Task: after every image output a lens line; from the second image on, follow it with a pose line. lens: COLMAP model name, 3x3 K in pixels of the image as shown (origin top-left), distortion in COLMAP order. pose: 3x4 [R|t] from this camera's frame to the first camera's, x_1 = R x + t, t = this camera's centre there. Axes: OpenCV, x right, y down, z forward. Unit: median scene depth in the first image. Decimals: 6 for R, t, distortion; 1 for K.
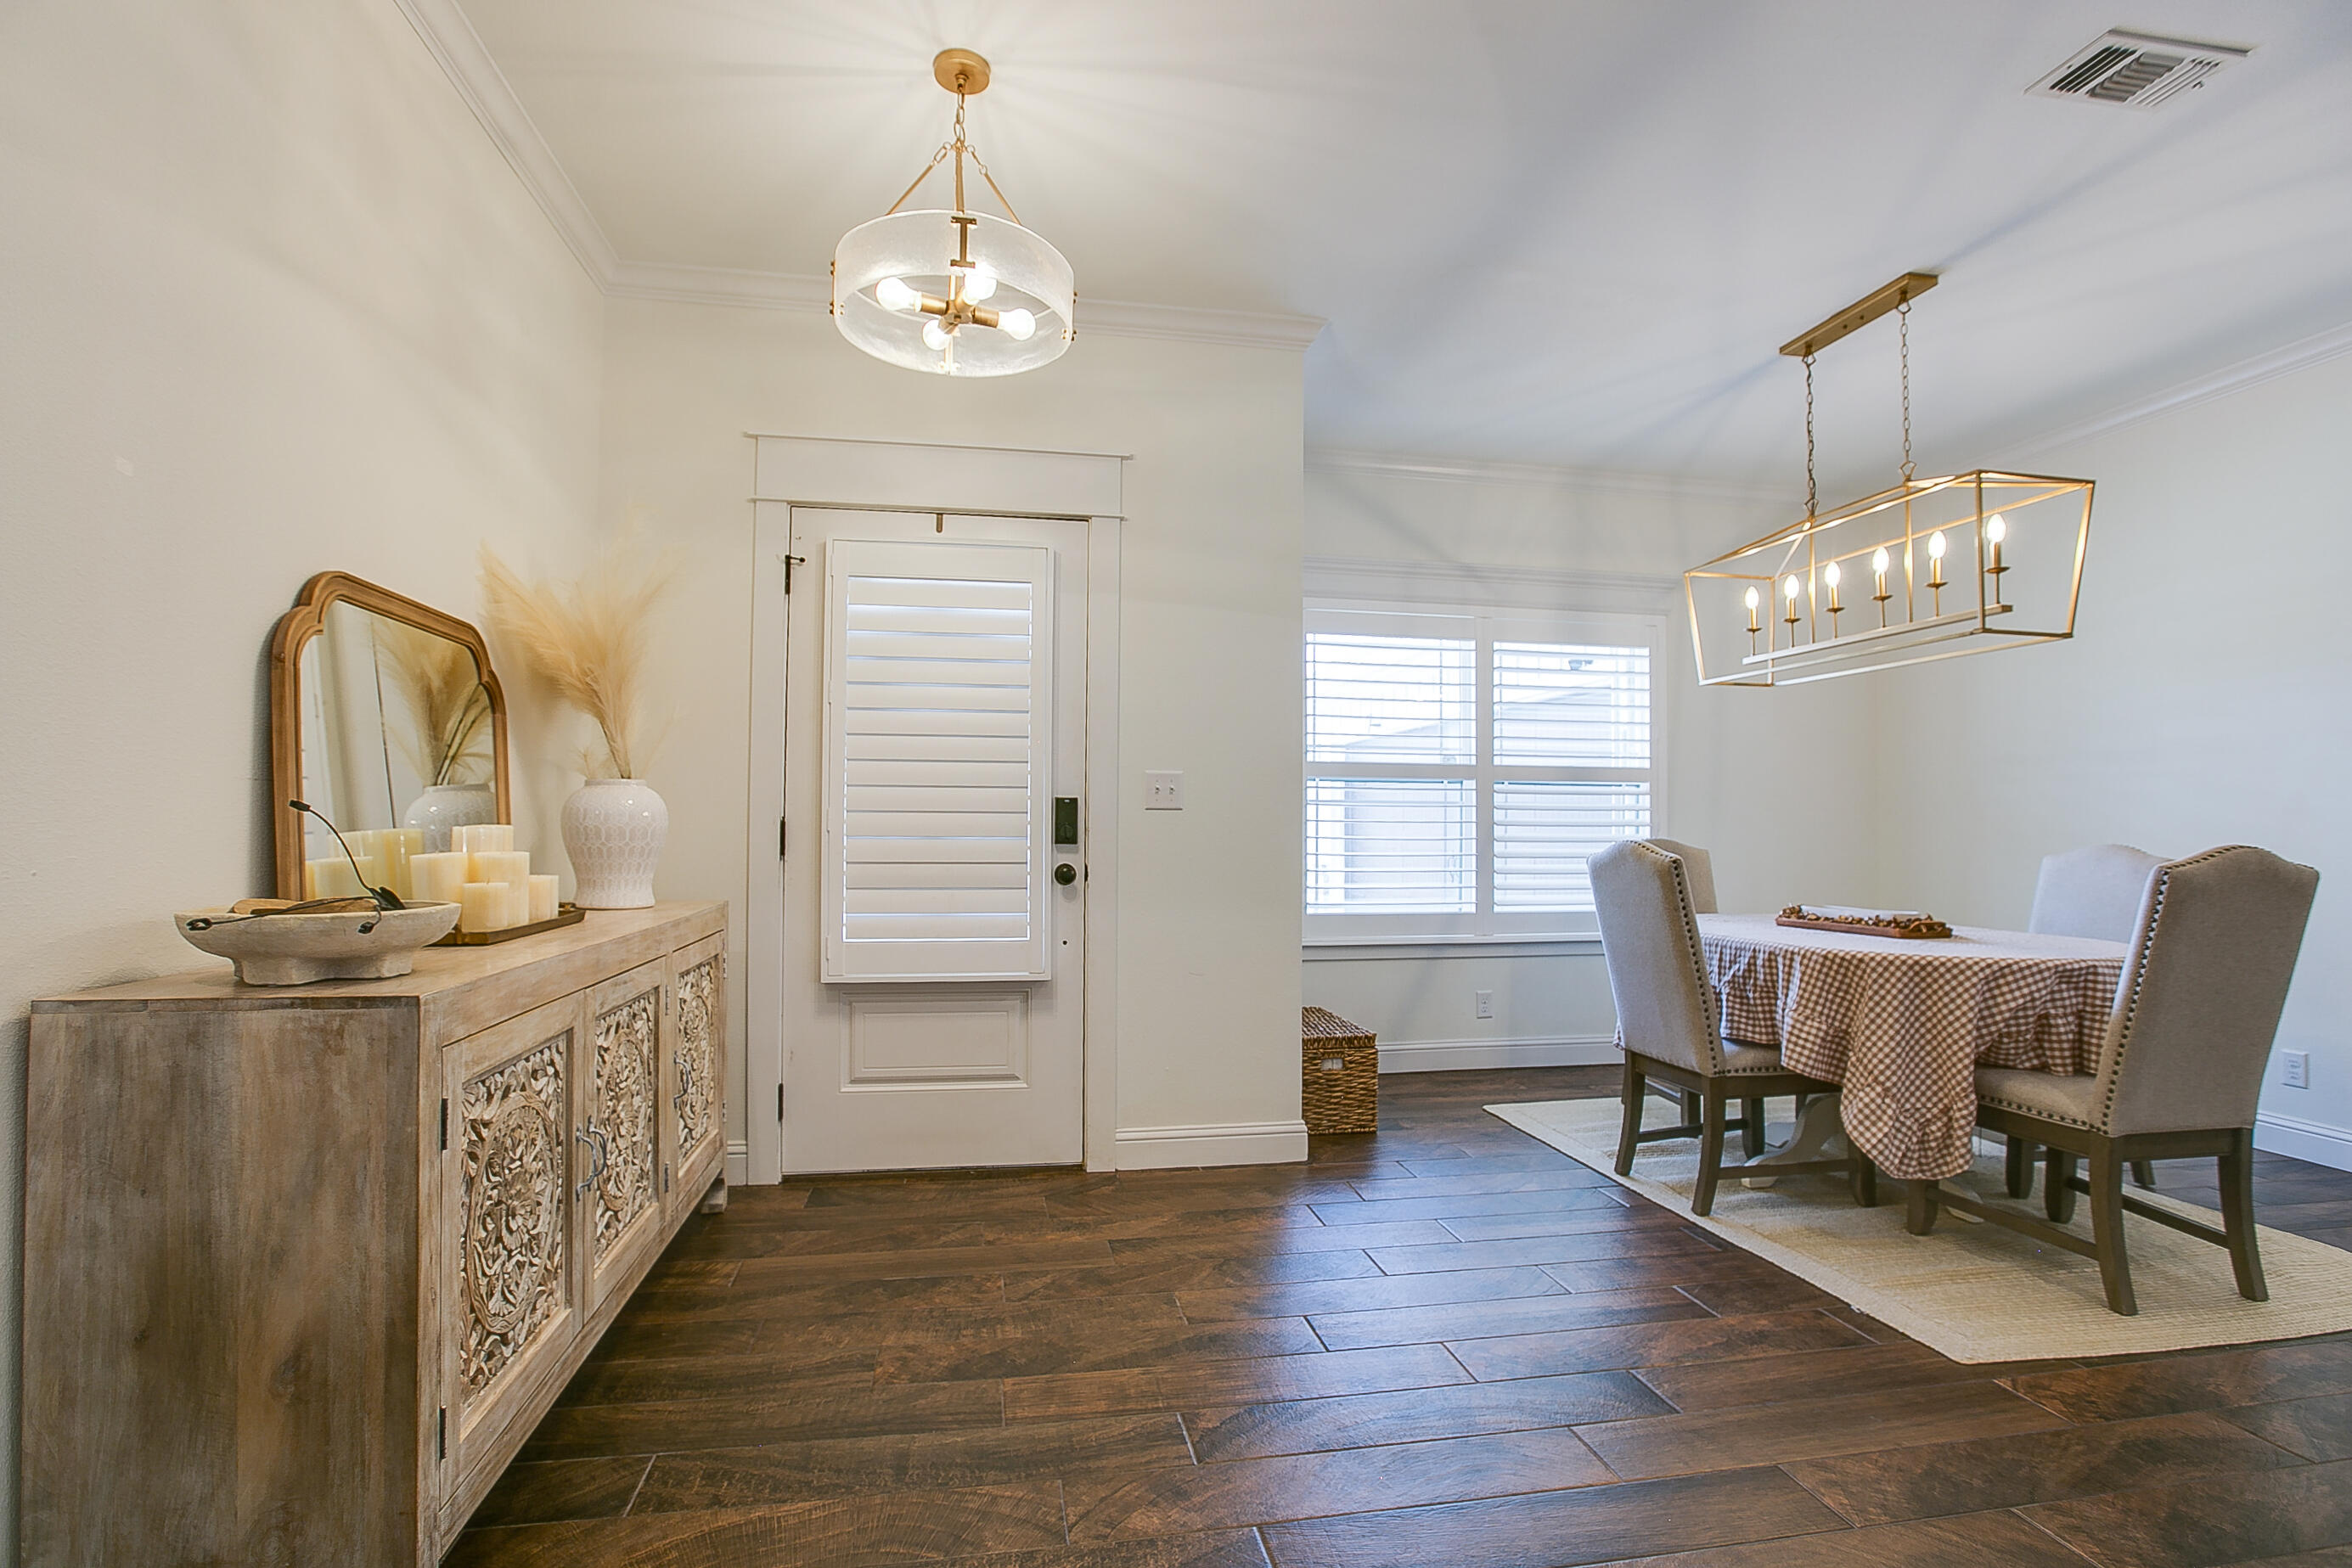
lens RADIAL K [[1143.8, 0, 1174.1], [0, 1143.8, 813.4], [0, 0, 1]] dist [-0.028931, 0.000298]
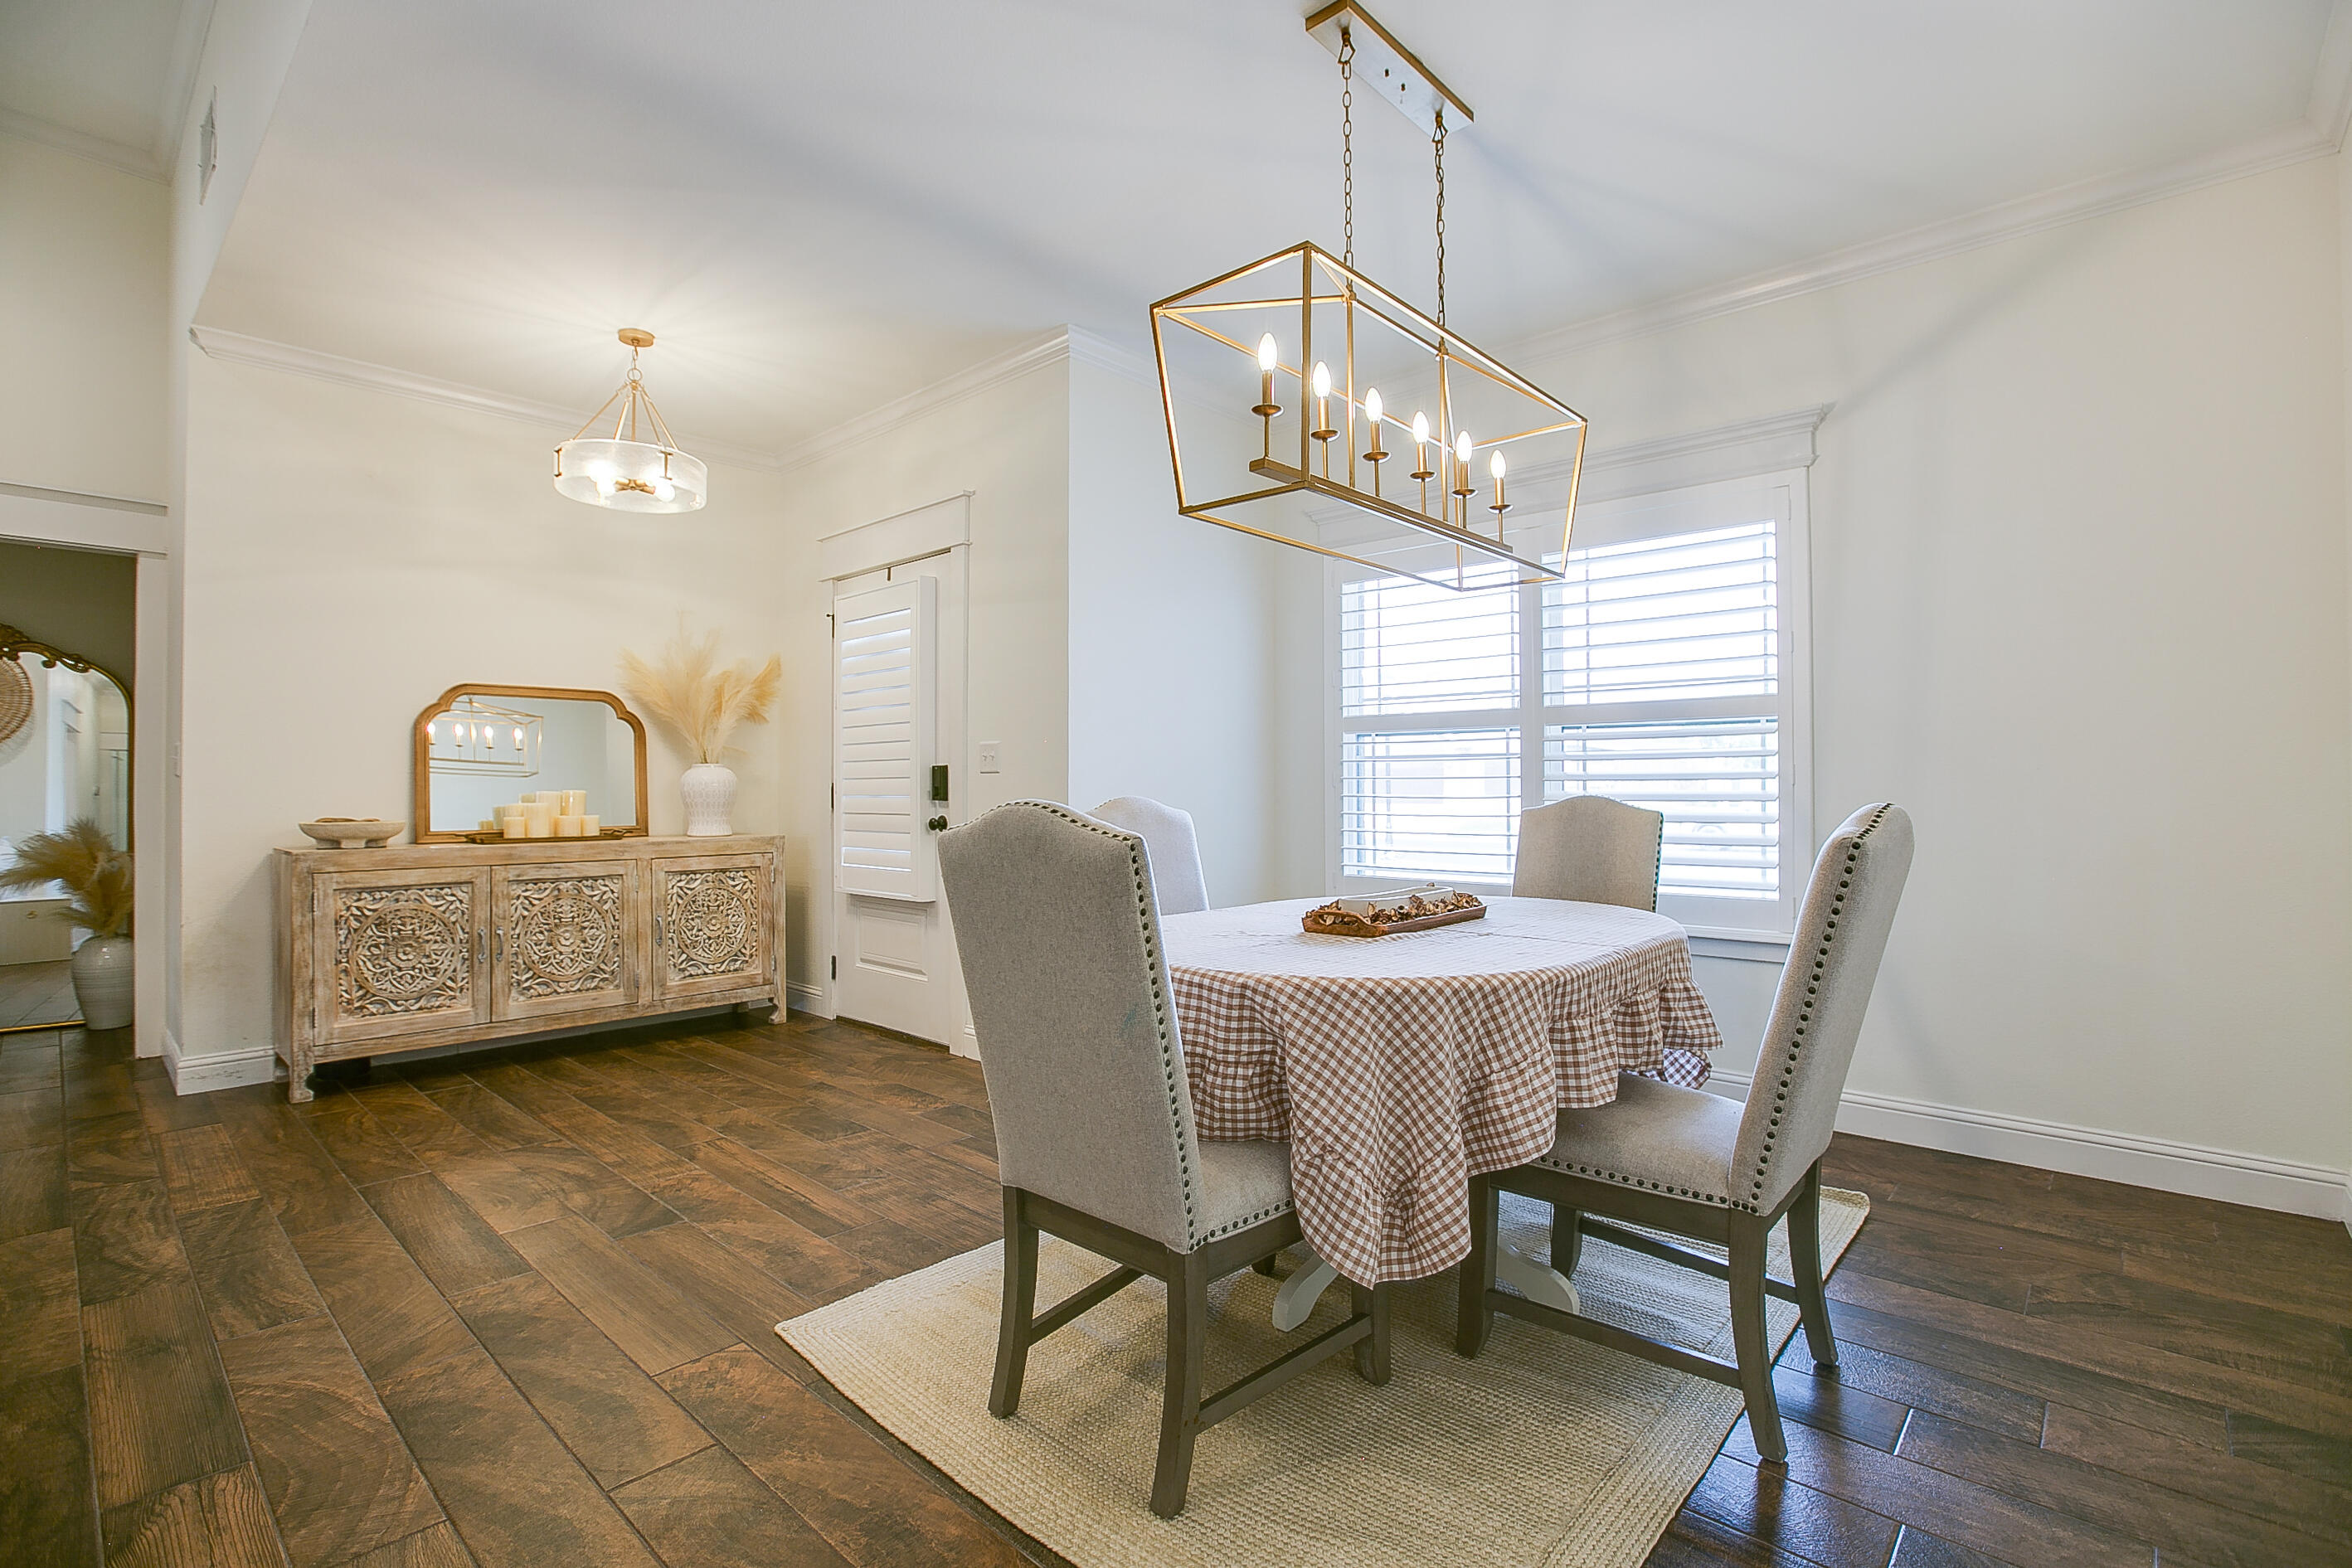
lens RADIAL K [[1107.6, 0, 1176.0], [0, 1107.6, 784.0], [0, 0, 1]] dist [-0.031867, 0.000595]
pose [[0.591231, -0.012520, -0.806405, 1.096333], [0.015618, 0.999870, -0.004073, 0.017073], [0.806351, -0.010186, 0.591350, 0.467829]]
